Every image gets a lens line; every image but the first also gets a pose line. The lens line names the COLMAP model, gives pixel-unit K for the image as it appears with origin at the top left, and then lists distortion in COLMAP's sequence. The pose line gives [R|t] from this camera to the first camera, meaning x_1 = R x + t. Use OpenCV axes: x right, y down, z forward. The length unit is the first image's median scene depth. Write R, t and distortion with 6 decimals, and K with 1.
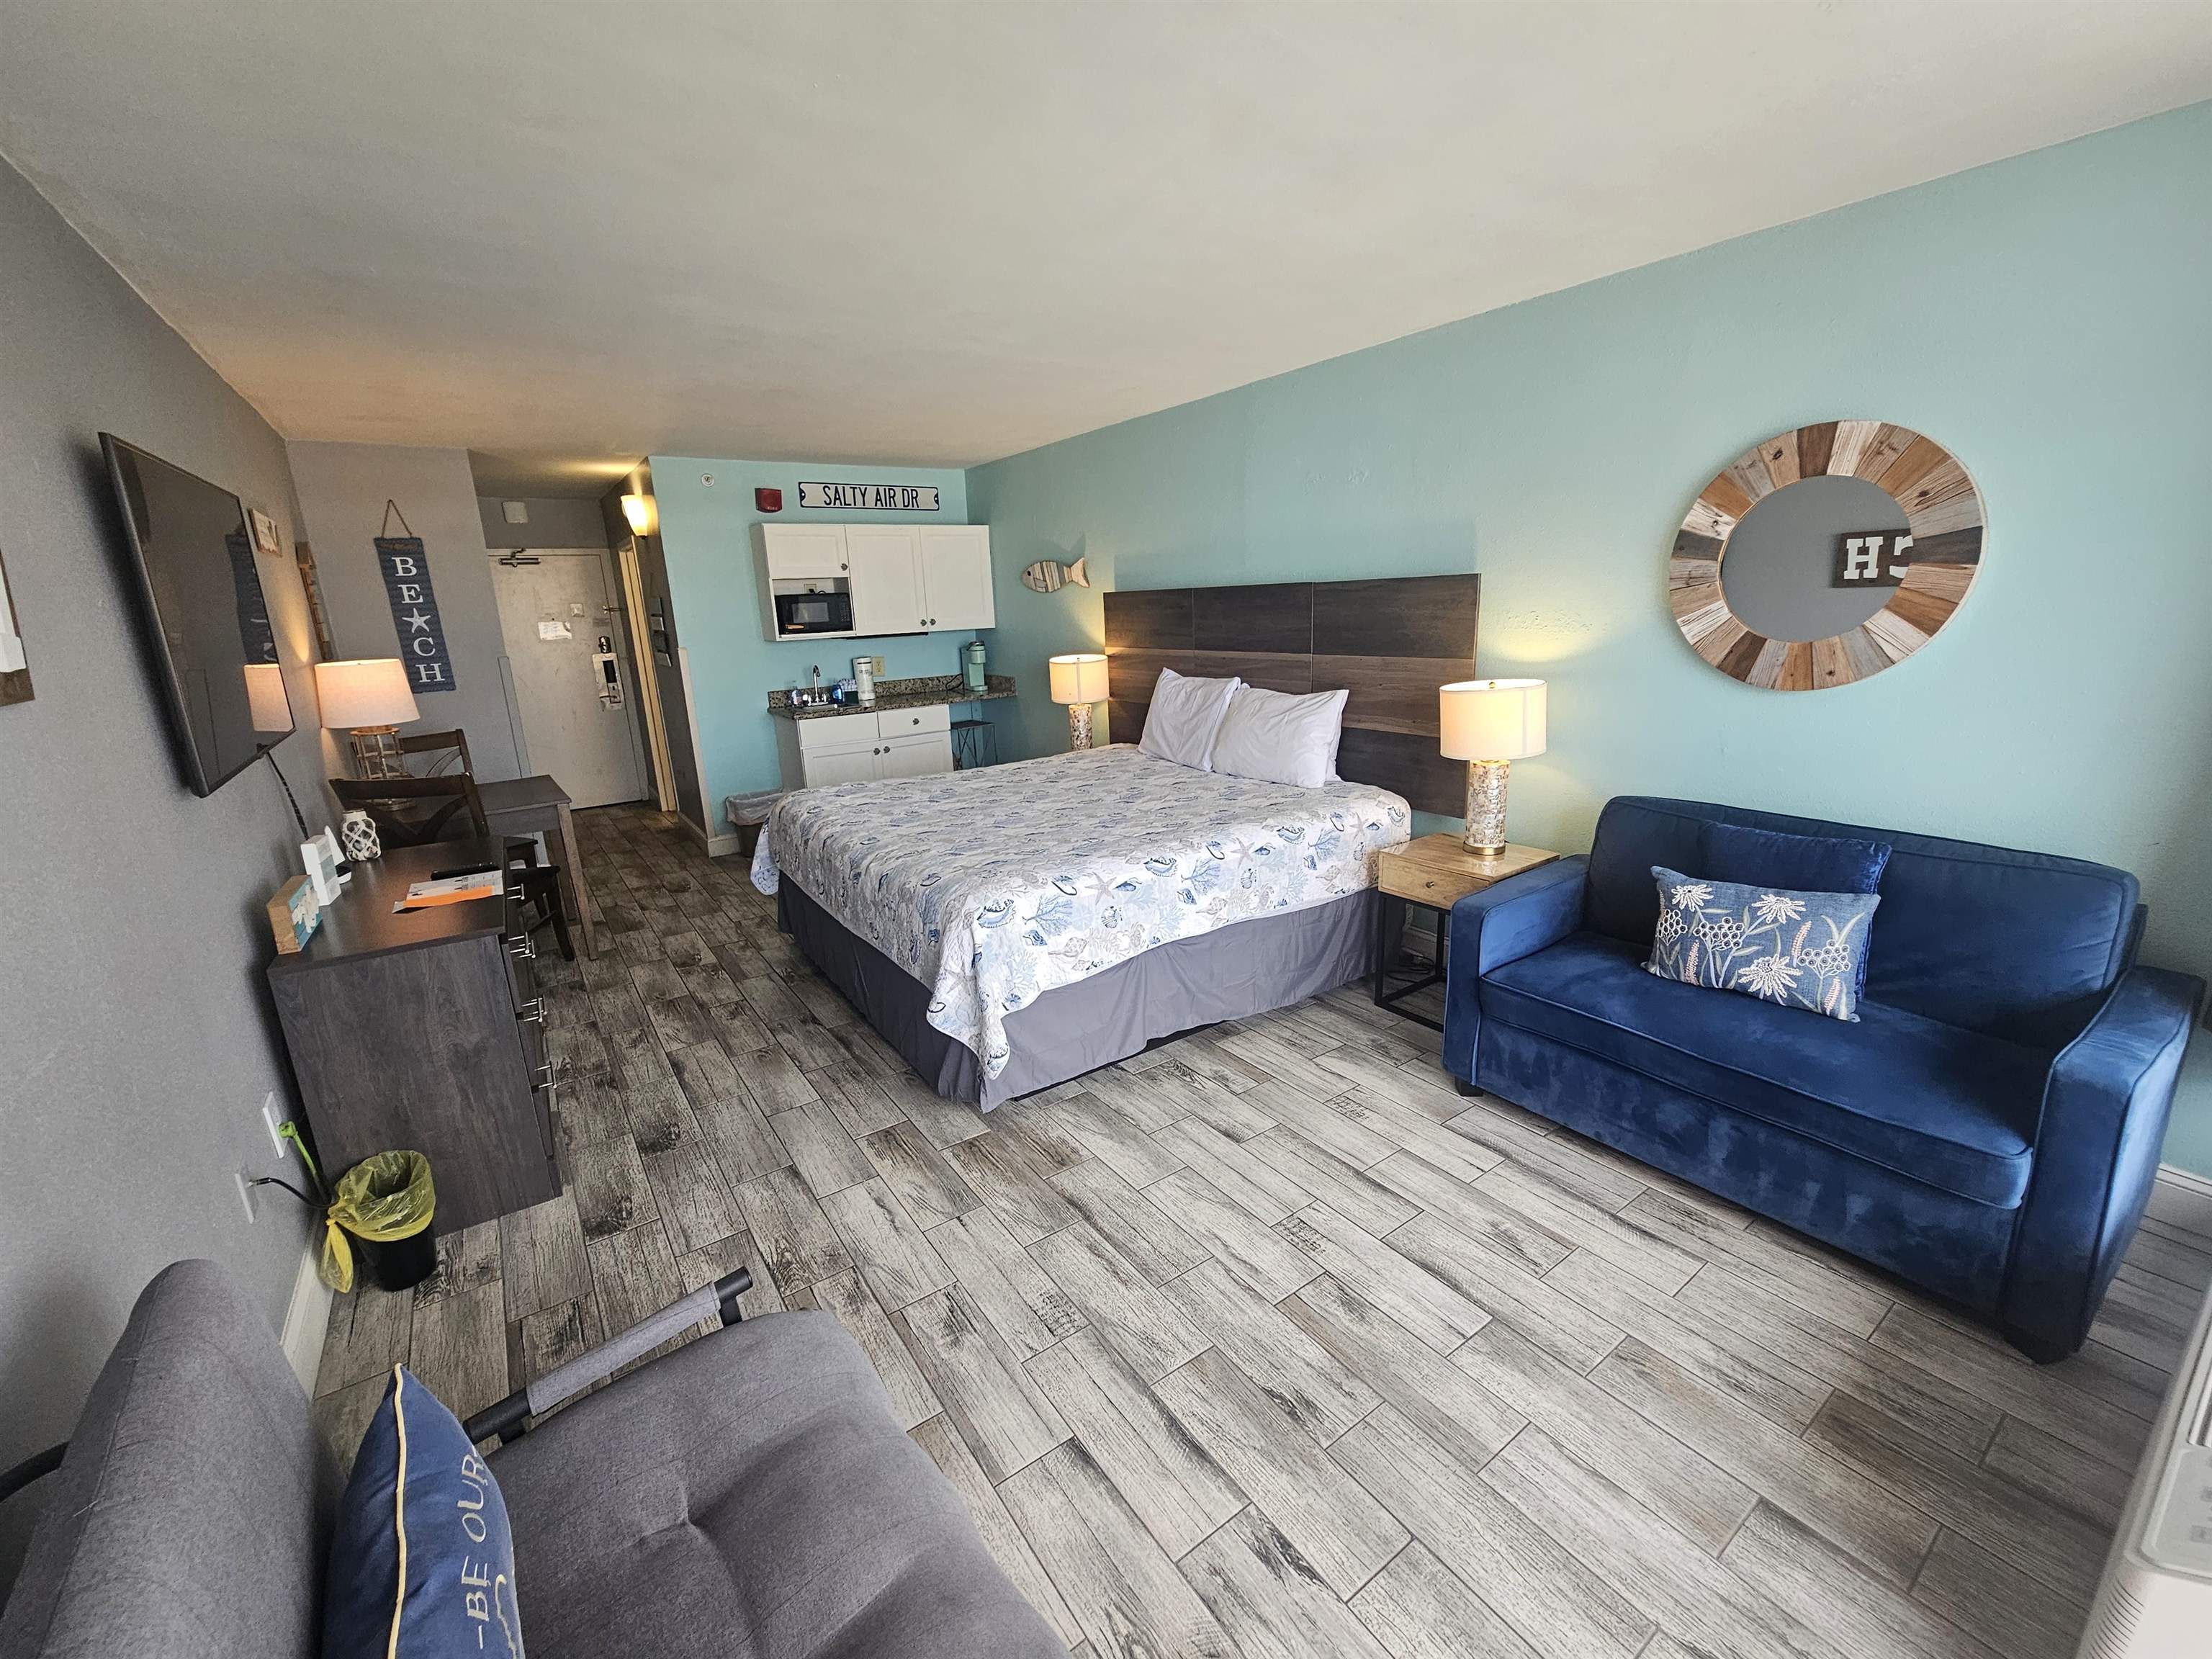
lens RADIAL K [[904.4, 0, 1107.0], [0, 904.4, 832.8], [0, 0, 1]] dist [0.000498, -0.000002]
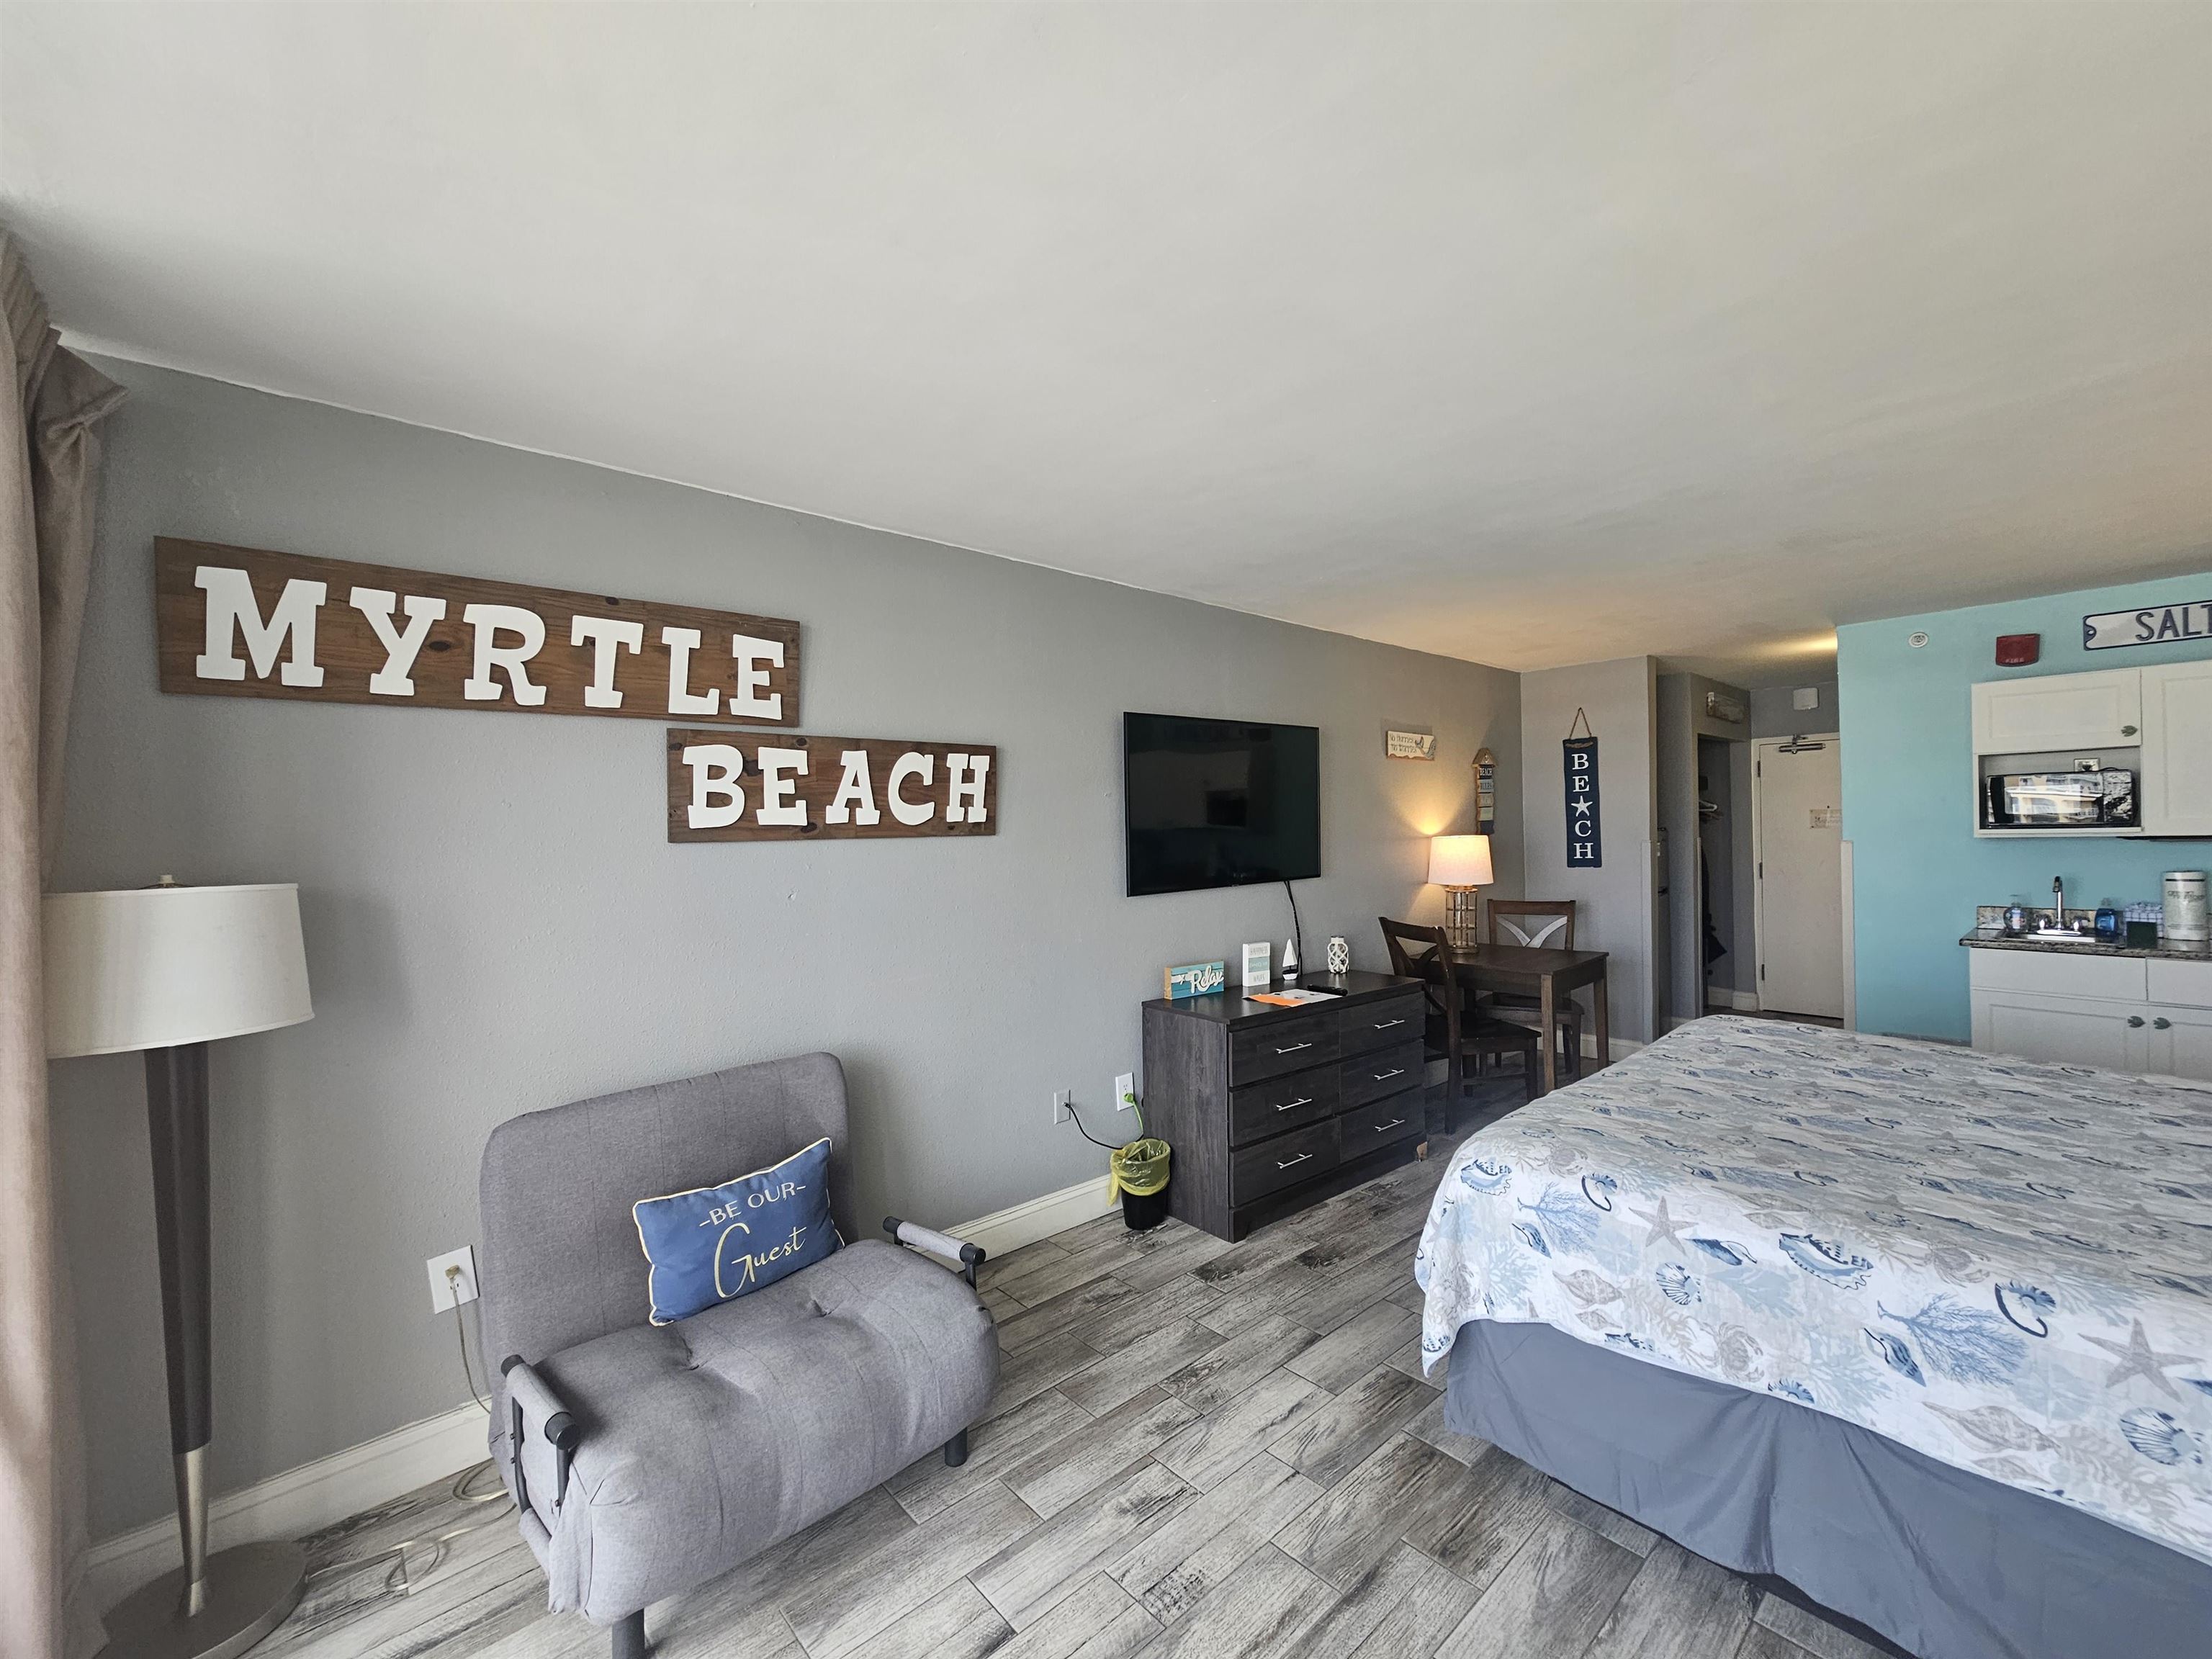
lens RADIAL K [[901.8, 0, 1099.9], [0, 901.8, 835.0], [0, 0, 1]] dist [-0.002053, 0.000675]
pose [[0.108091, 0.039058, -0.993373, 0.532482], [-0.236297, 0.971601, 0.012490, -0.112090], [0.965650, 0.233381, 0.114250, 0.467458]]
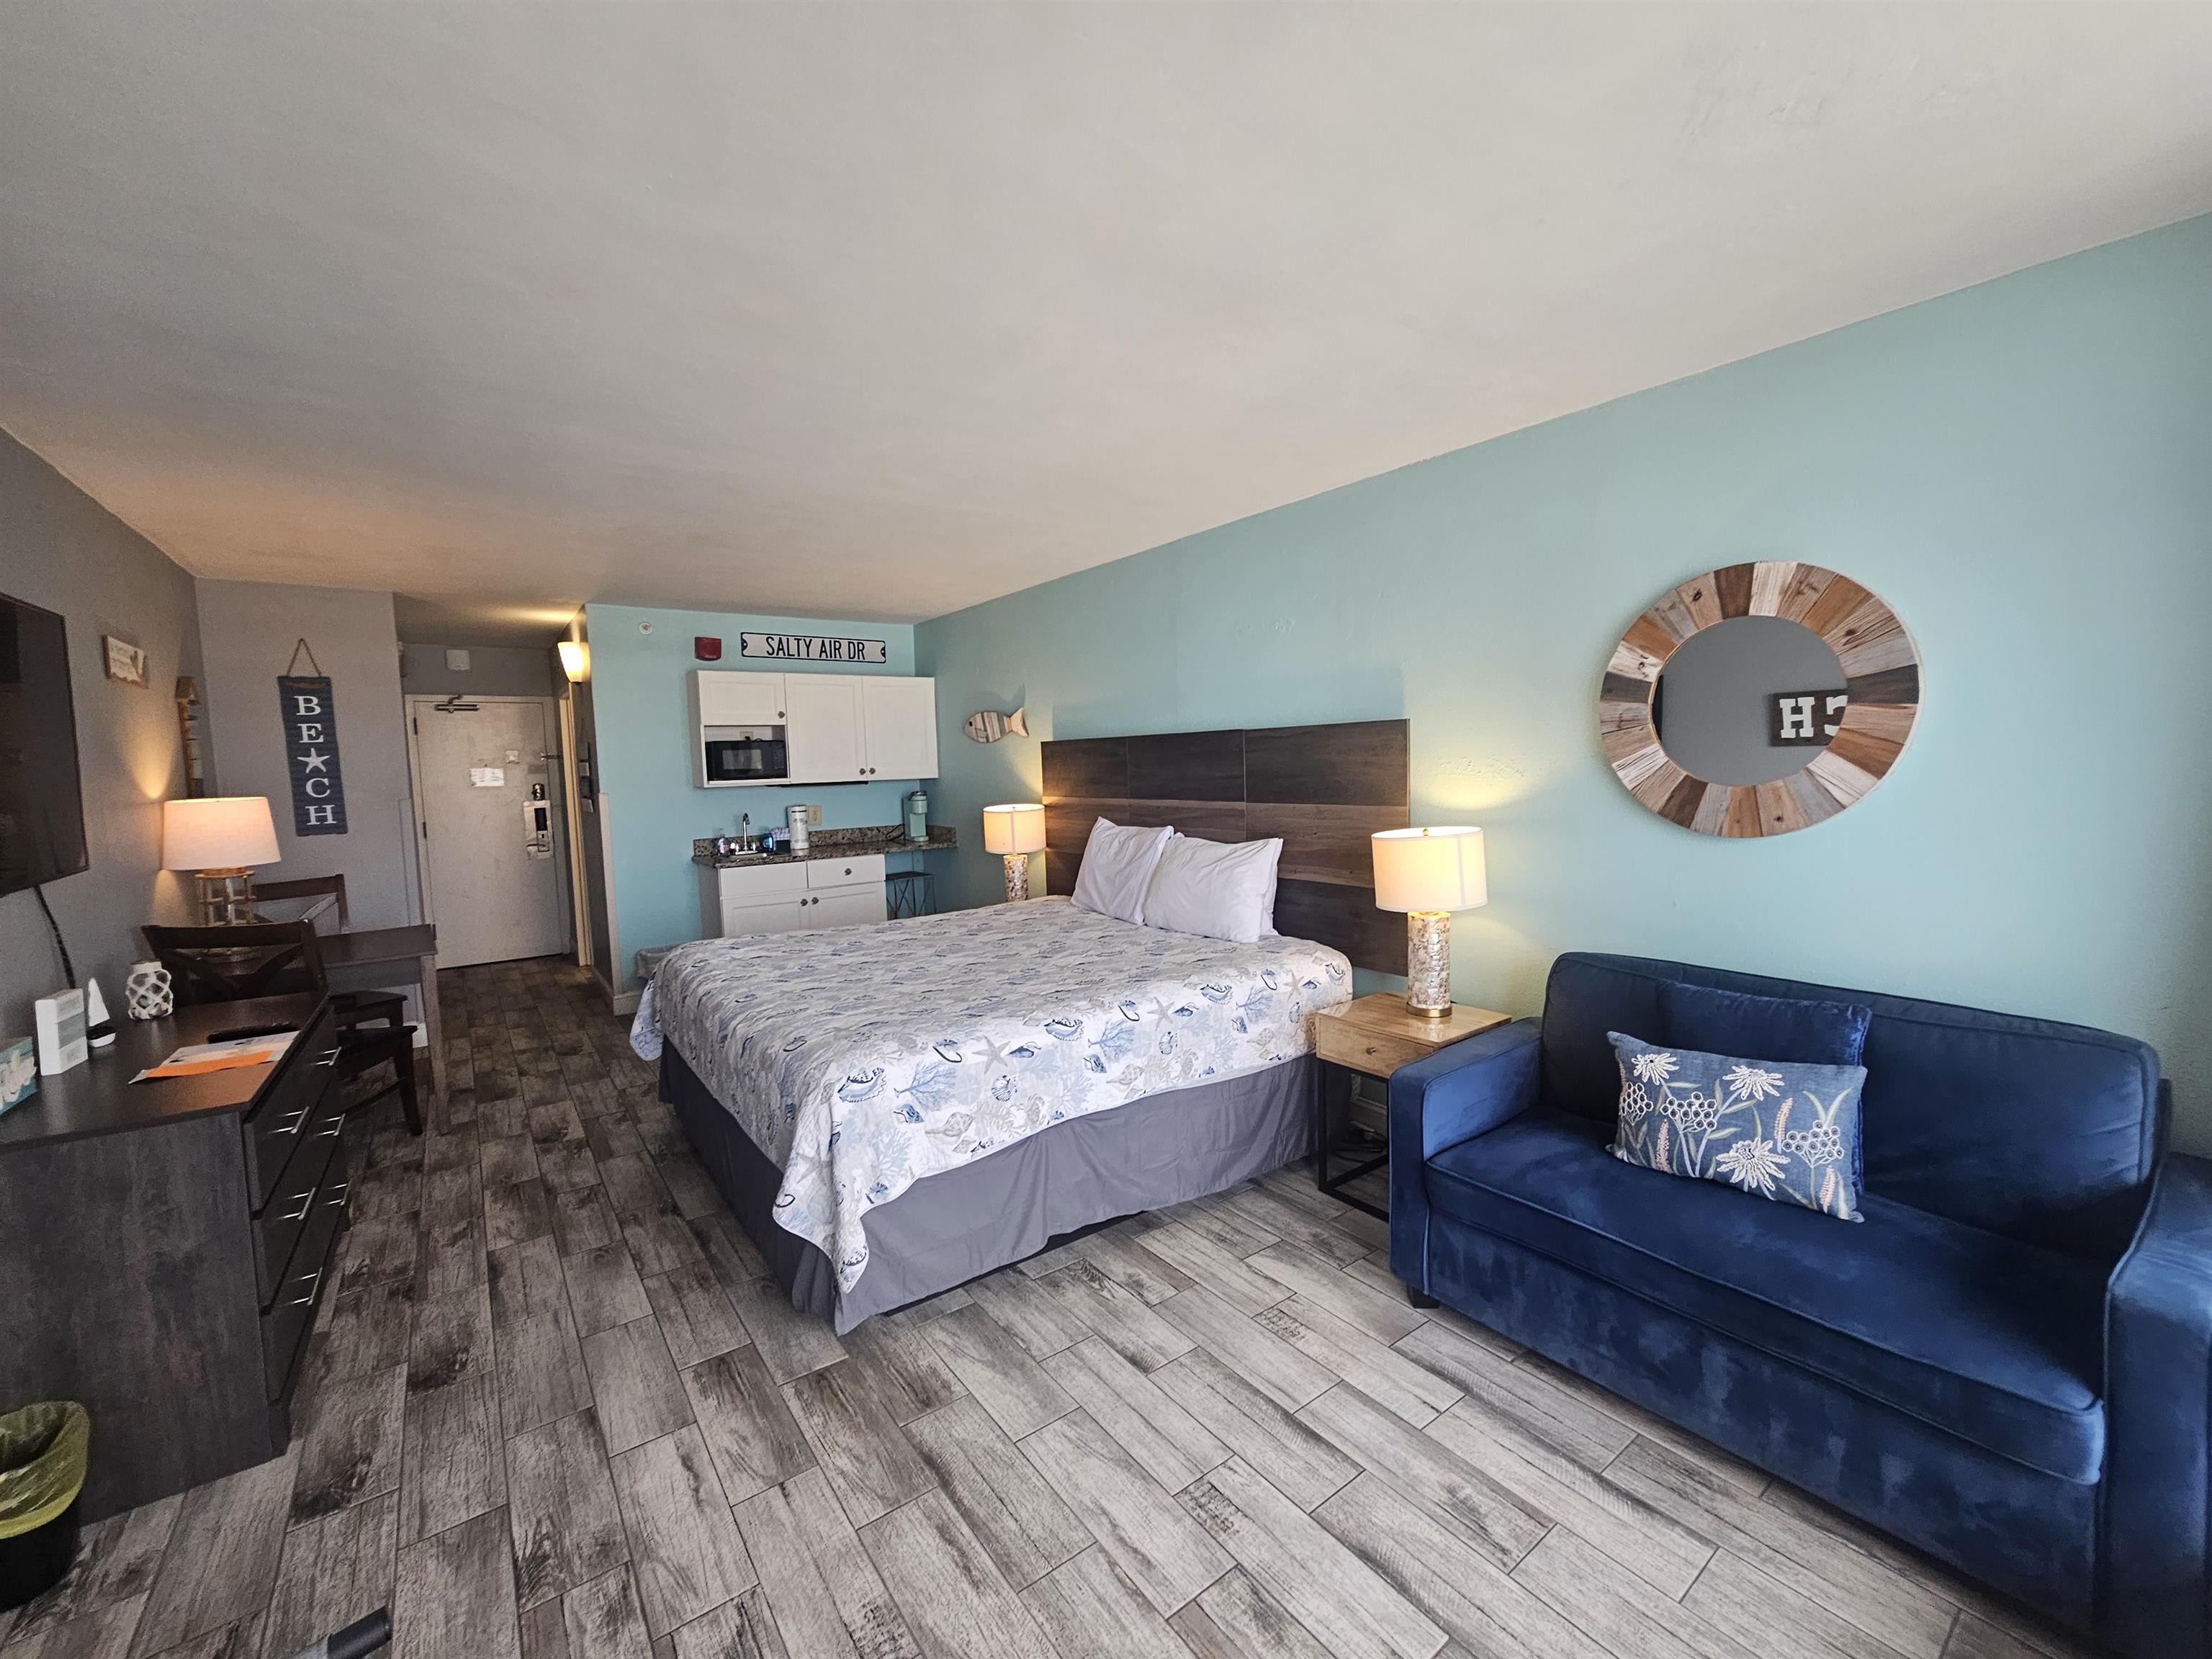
lens RADIAL K [[901.2, 0, 1107.9], [0, 901.2, 833.5], [0, 0, 1]] dist [-0.000377, 0.000958]
pose [[0.999602, 0.009216, 0.026672, 0.076662], [-0.004473, 0.984965, -0.172698, 0.000496], [-0.027862, 0.172510, 0.984614, 0.097629]]
